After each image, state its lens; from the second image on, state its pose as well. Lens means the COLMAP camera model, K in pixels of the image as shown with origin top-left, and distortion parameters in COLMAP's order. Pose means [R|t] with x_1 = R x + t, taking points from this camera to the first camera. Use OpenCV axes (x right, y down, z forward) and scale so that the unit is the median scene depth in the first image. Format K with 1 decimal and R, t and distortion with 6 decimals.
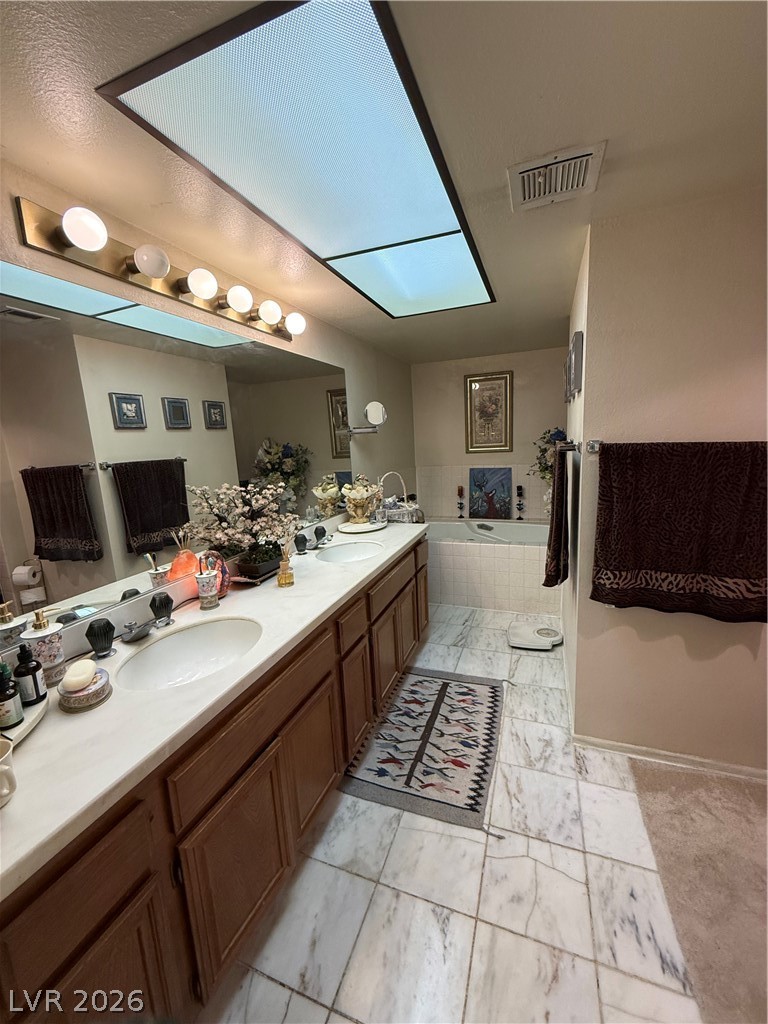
lens RADIAL K [[408.6, 0, 380.5], [0, 408.6, 510.4], [0, 0, 1]] dist [-0.007800, 0.001390]
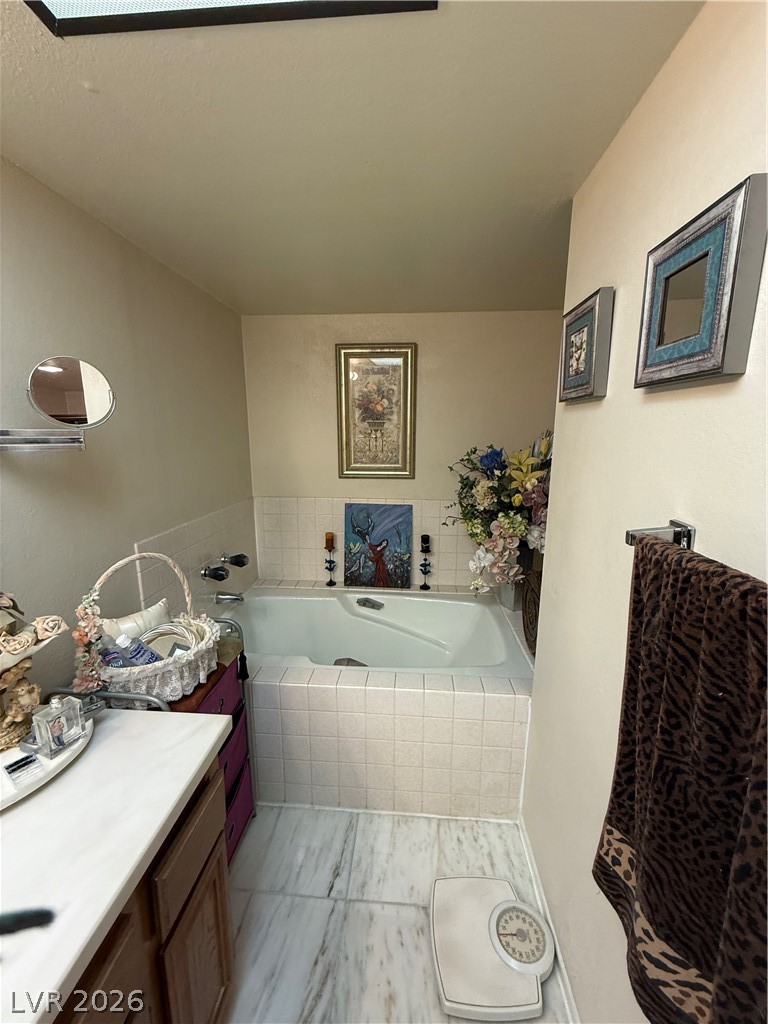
lens RADIAL K [[408.6, 0, 382.1], [0, 408.6, 512.4], [0, 0, 1]] dist [-0.007800, 0.001390]
pose [[0.955425, -0.002389, 0.295223, 0.096671], [-0.001049, 0.999933, 0.011485, -0.099512], [-0.295231, -0.011283, 0.955359, 0.426256]]
